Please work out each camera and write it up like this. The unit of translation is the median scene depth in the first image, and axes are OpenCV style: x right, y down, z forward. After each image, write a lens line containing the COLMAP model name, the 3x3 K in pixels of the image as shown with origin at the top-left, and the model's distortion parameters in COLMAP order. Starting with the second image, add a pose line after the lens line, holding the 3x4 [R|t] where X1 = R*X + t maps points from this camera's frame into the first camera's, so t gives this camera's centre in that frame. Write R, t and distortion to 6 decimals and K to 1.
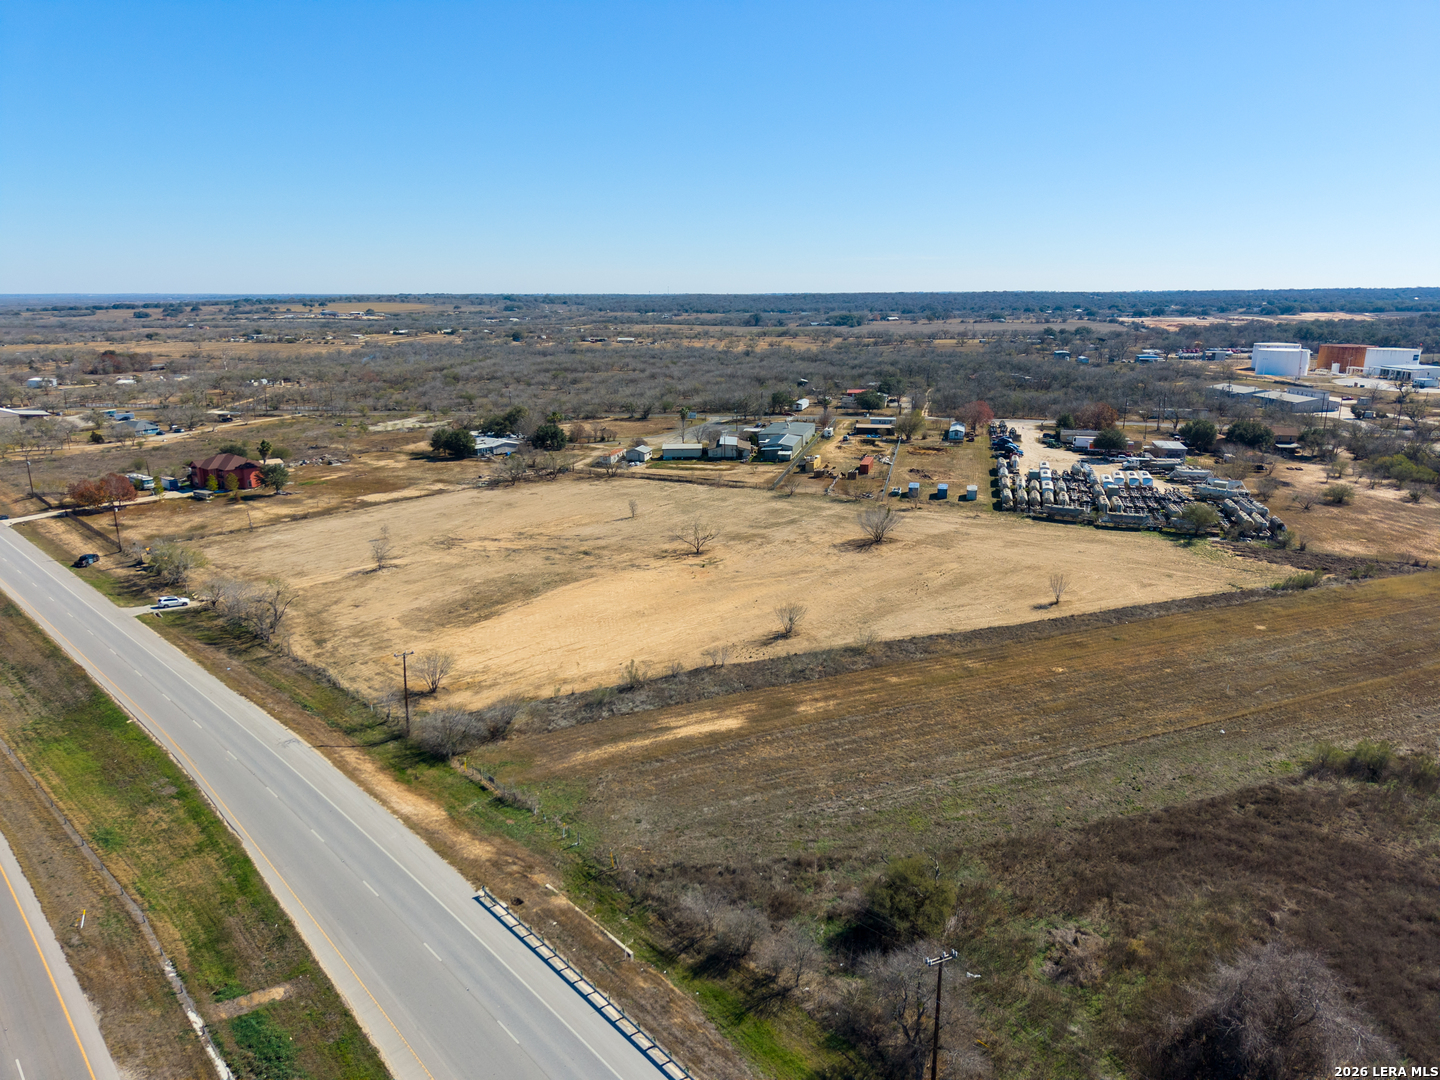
lens RADIAL K [[951.0, 0, 715.1], [0, 951.0, 569.9], [0, 0, 1]] dist [0.056076, -0.073136]
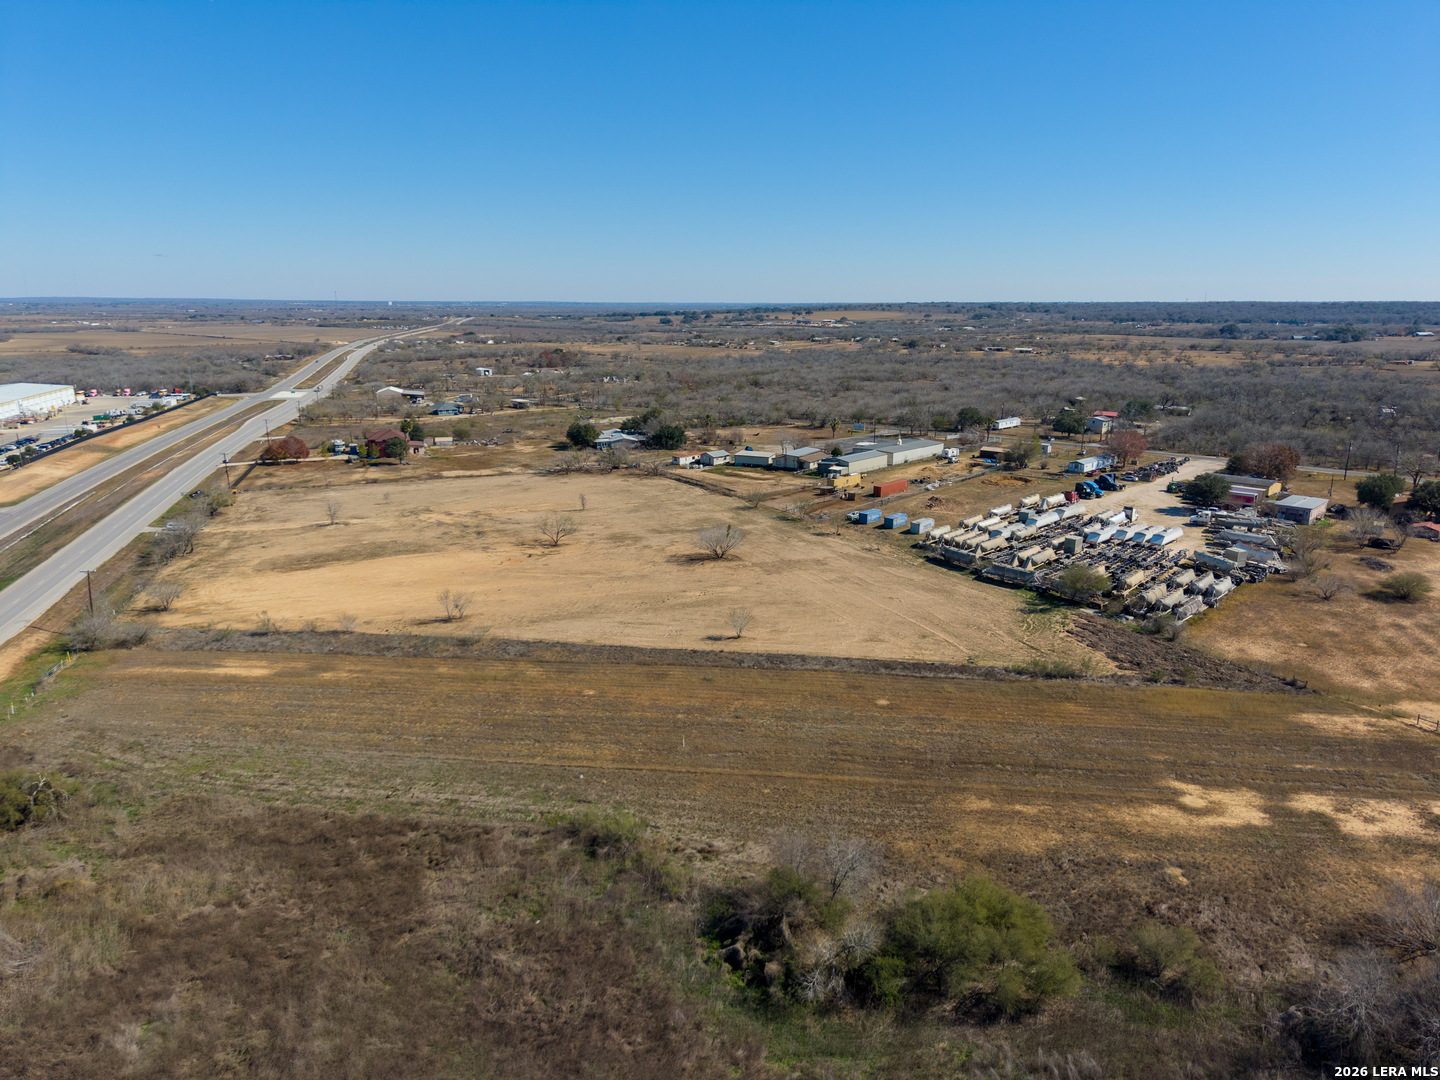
lens RADIAL K [[951.0, 0, 715.1], [0, 951.0, 569.9], [0, 0, 1]] dist [0.056076, -0.073136]
pose [[0.865507, 0.137857, -0.481553, 0.867879], [-0.141787, 0.989489, 0.028430, -0.061319], [0.480410, 0.043672, 0.875956, 0.200439]]
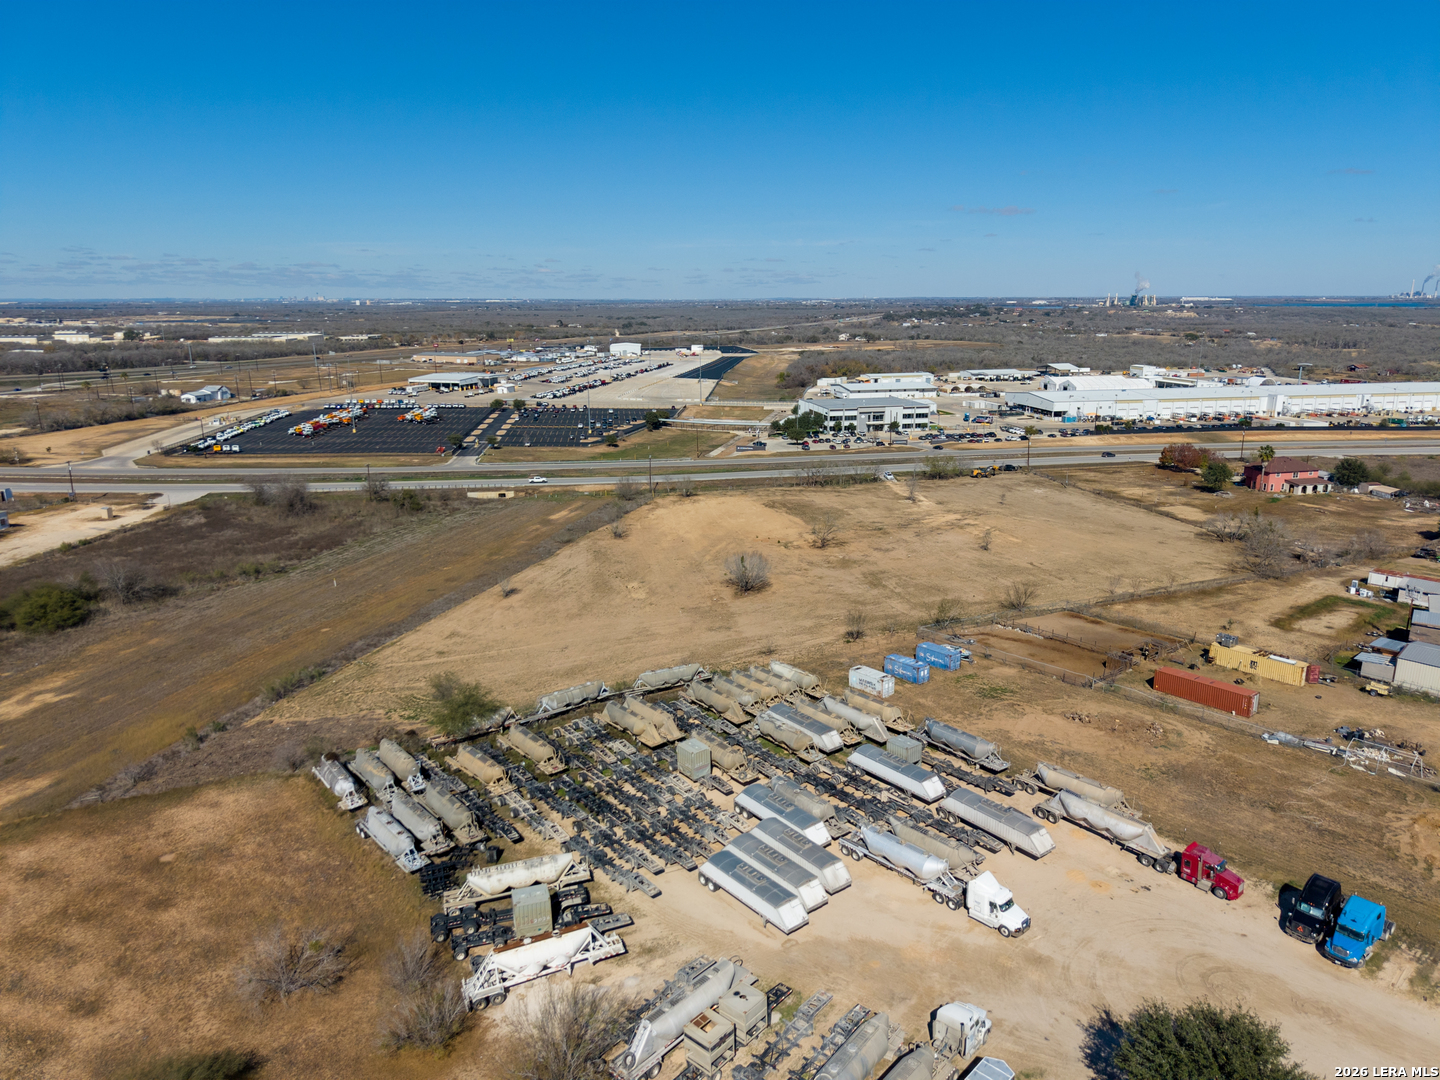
lens RADIAL K [[951.0, 0, 715.1], [0, 951.0, 569.9], [0, 0, 1]] dist [0.056076, -0.073136]
pose [[-0.588403, 0.224160, -0.776874, 1.158388], [-0.222272, 0.878945, 0.421960, -0.547749], [0.777416, 0.420960, -0.467350, 1.864080]]
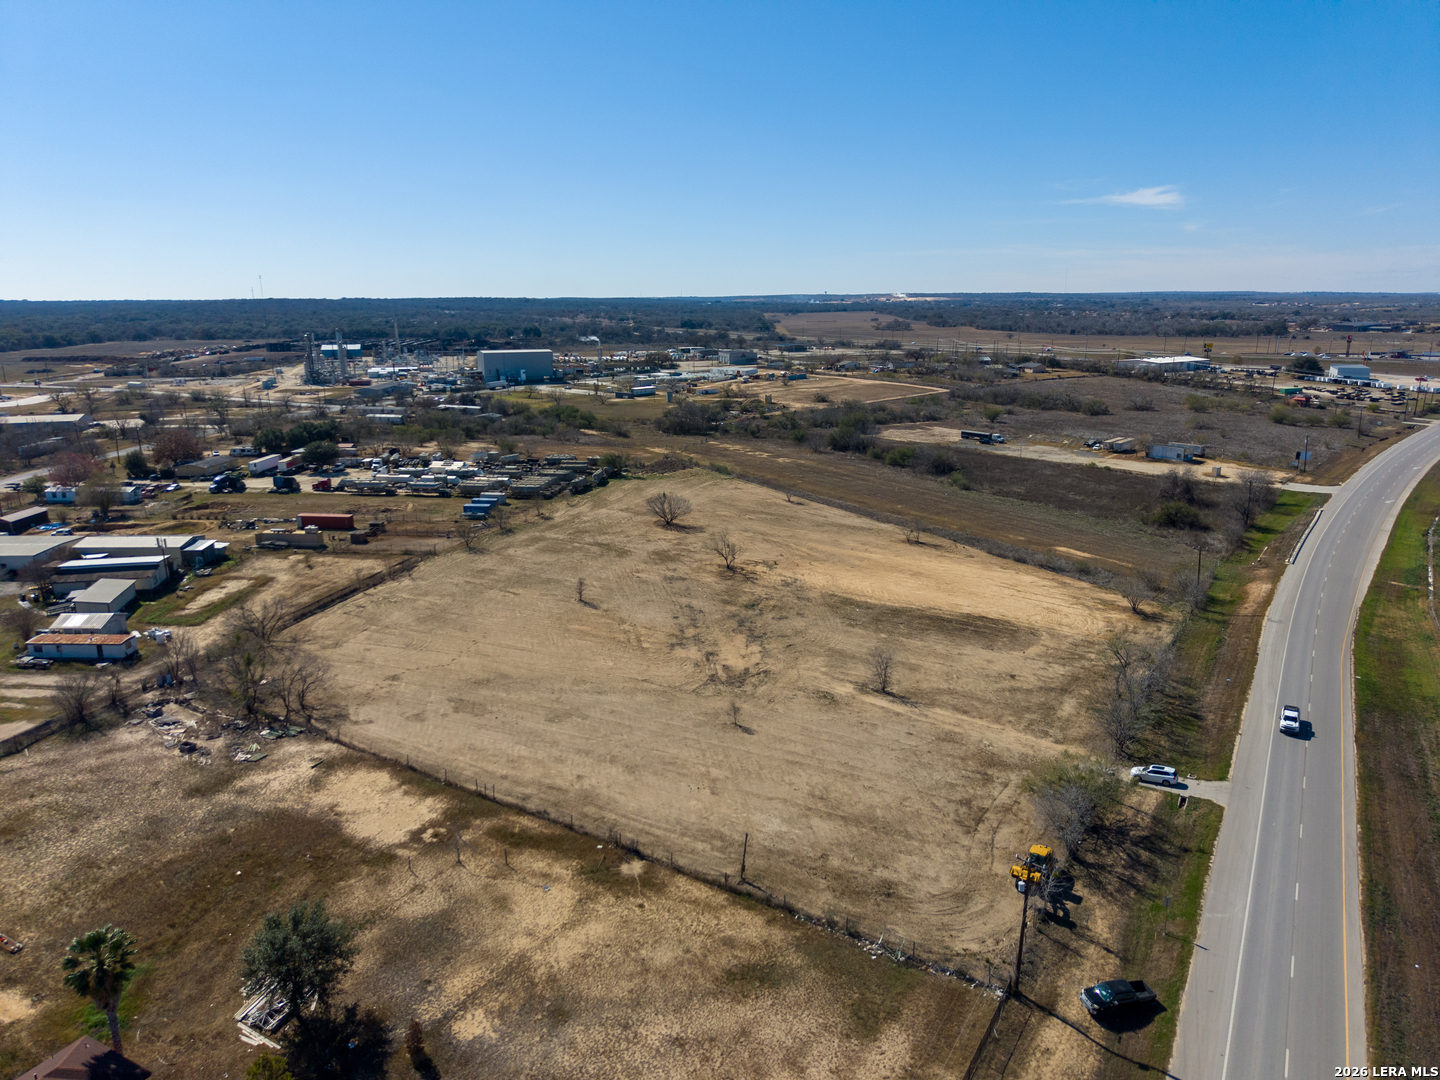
lens RADIAL K [[951.0, 0, 715.1], [0, 951.0, 569.9], [0, 0, 1]] dist [0.056076, -0.073136]
pose [[-0.211228, -0.263784, 0.941170, -1.228542], [0.281112, 0.905819, 0.316966, -0.433541], [-0.936140, 0.331526, -0.117182, 1.494945]]
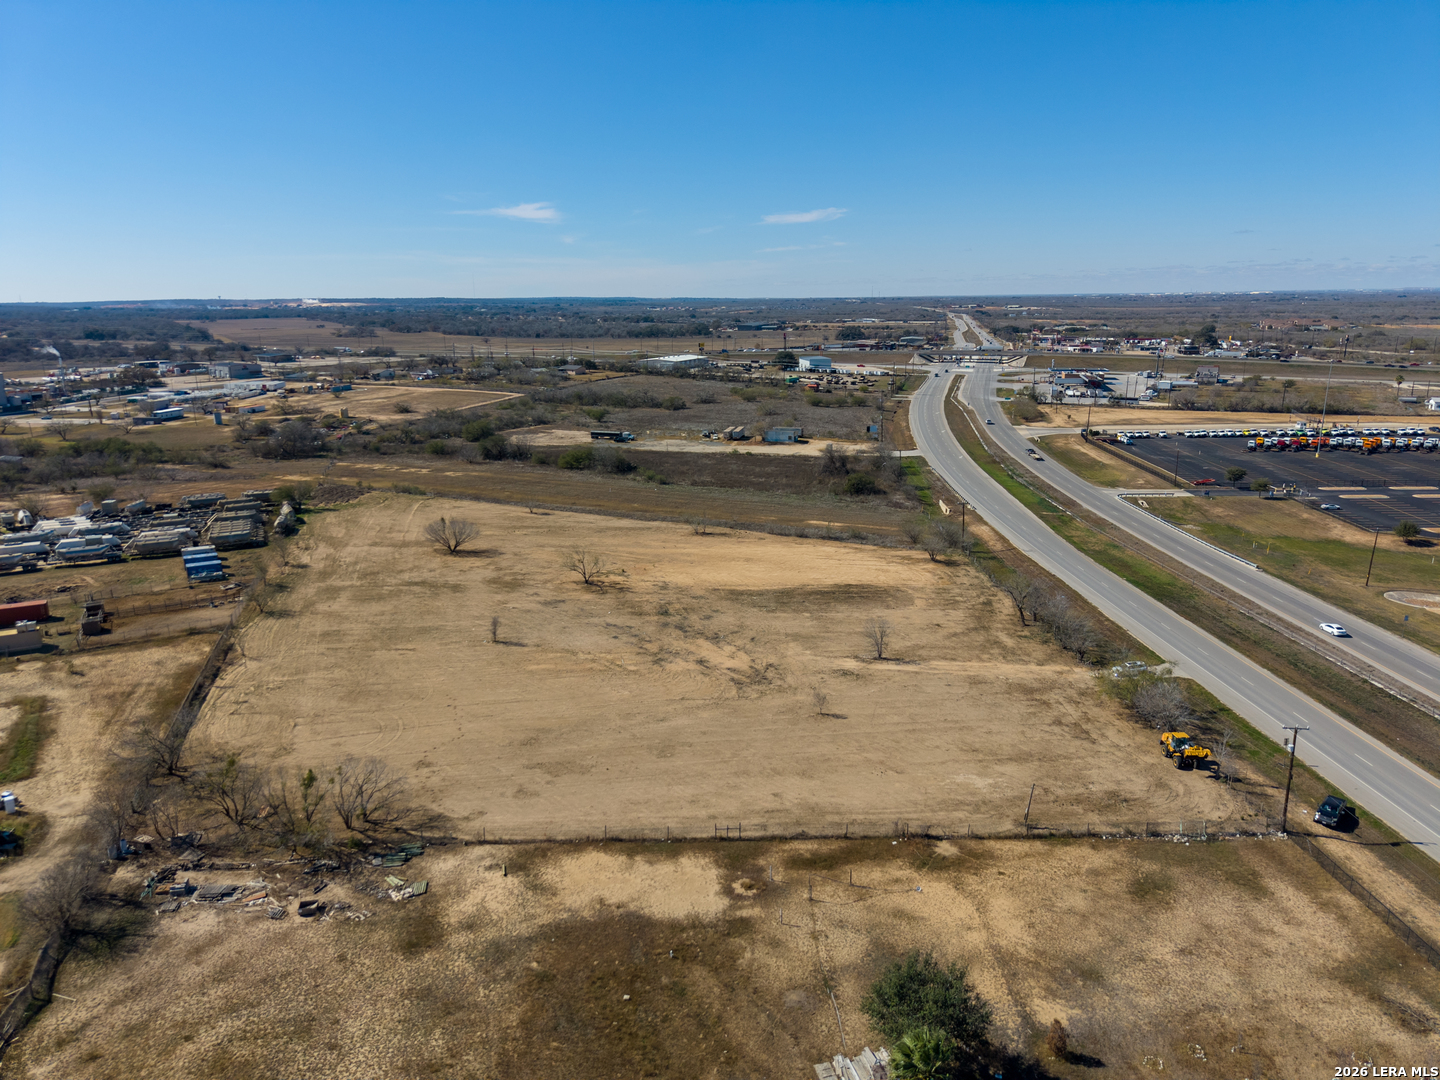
lens RADIAL K [[951.0, 0, 715.1], [0, 951.0, 569.9], [0, 0, 1]] dist [0.056076, -0.073136]
pose [[-0.713552, -0.181144, 0.676779, -0.978179], [0.210369, 0.866023, 0.453595, -0.565053], [-0.668273, 0.466037, -0.579846, 1.924567]]
